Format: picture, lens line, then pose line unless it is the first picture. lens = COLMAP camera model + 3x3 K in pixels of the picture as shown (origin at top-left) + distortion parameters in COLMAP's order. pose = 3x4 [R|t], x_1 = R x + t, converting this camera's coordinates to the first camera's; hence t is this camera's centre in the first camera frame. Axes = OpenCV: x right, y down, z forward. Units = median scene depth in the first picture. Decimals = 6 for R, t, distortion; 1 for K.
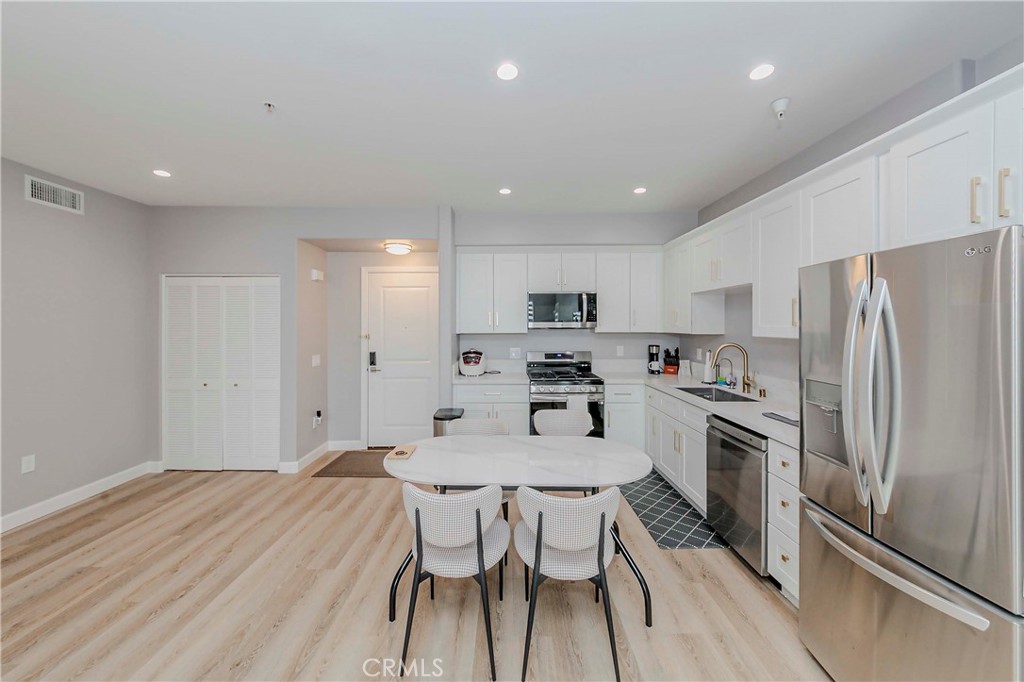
lens RADIAL K [[388.0, 0, 501.9], [0, 388.0, 325.9], [0, 0, 1]] dist [0.001154, -0.000103]
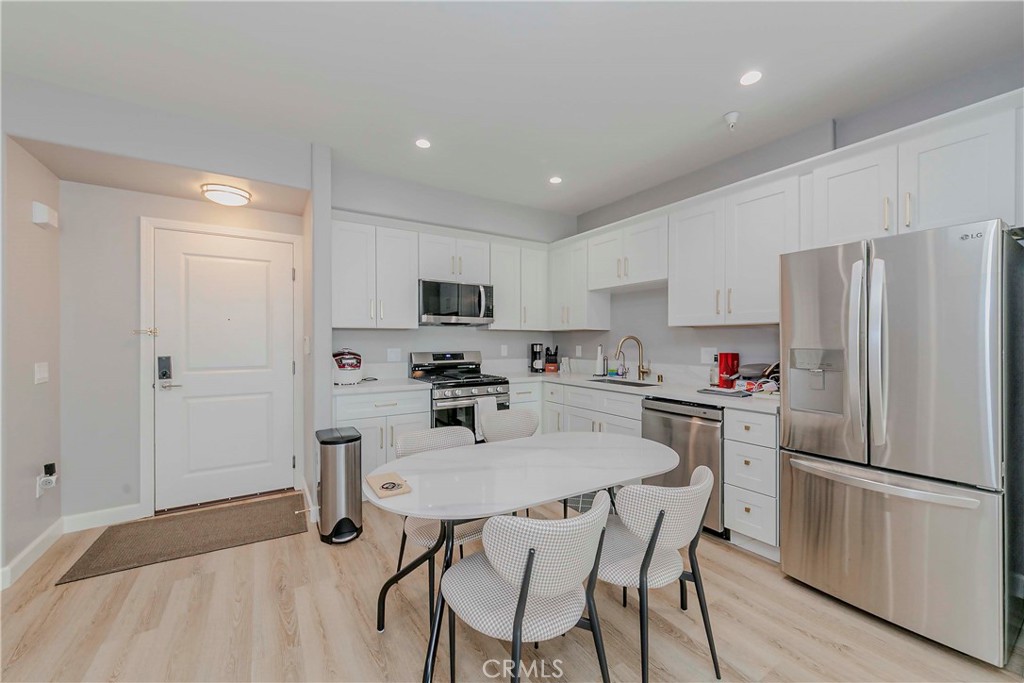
lens RADIAL K [[403.6, 0, 512.4], [0, 403.6, 343.3], [0, 0, 1]] dist [-0.000706, -0.000042]
pose [[0.840510, -0.002486, 0.541791, -0.233436], [-0.000687, 0.999984, 0.005655, 0.045165], [-0.541796, -0.005125, 0.840494, 0.170364]]
